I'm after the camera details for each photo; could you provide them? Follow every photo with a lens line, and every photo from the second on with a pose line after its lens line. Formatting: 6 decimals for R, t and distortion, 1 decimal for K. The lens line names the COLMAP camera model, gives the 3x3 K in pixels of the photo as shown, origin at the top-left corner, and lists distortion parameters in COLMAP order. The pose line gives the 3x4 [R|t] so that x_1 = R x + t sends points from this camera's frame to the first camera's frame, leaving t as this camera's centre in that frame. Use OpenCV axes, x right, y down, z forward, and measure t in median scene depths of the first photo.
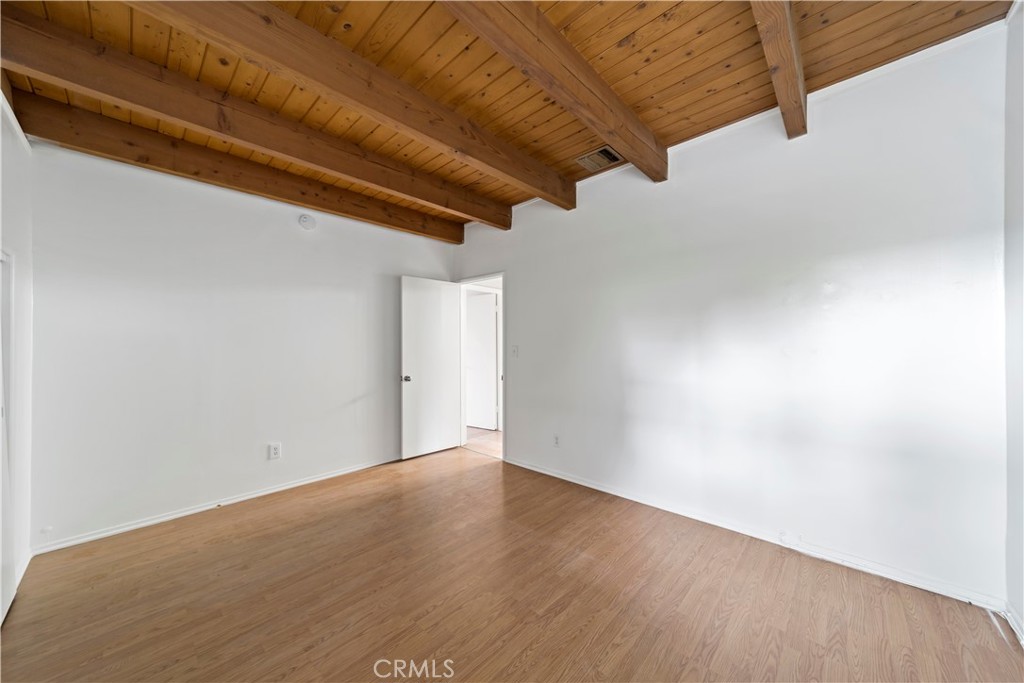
lens RADIAL K [[361.6, 0, 511.1], [0, 361.6, 346.2], [0, 0, 1]] dist [0.001560, -0.002074]
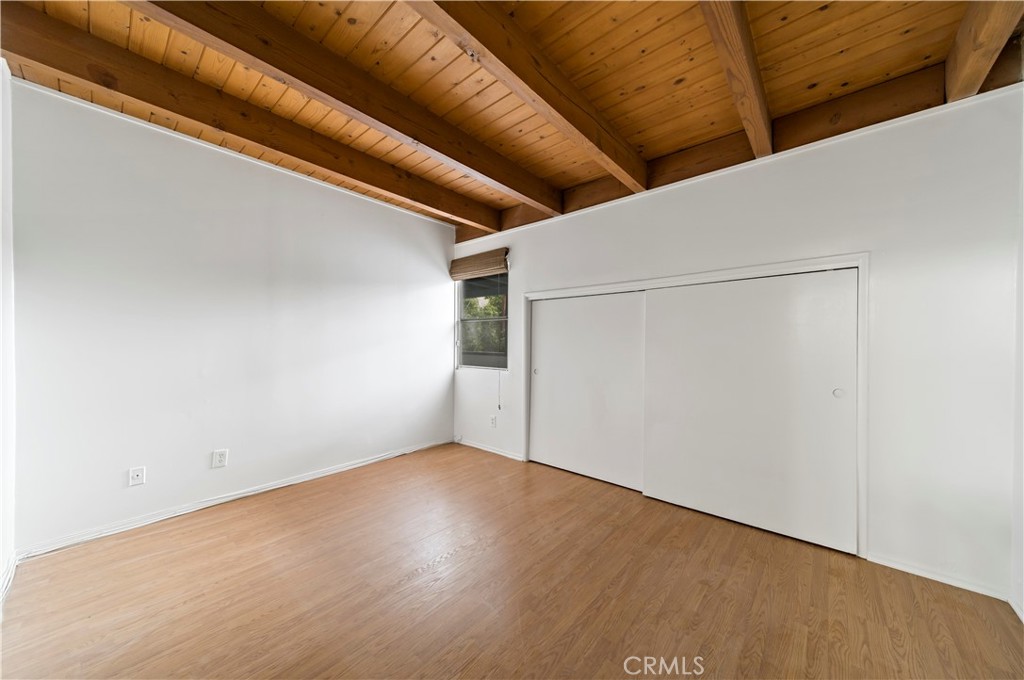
lens RADIAL K [[361.6, 0, 511.1], [0, 361.6, 344.7], [0, 0, 1]] dist [0.001560, -0.002074]
pose [[-0.999616, 0.003254, -0.027534, -0.234397], [0.003155, 0.999989, 0.003604, 0.009839], [0.027546, 0.003515, -0.999614, 1.943148]]
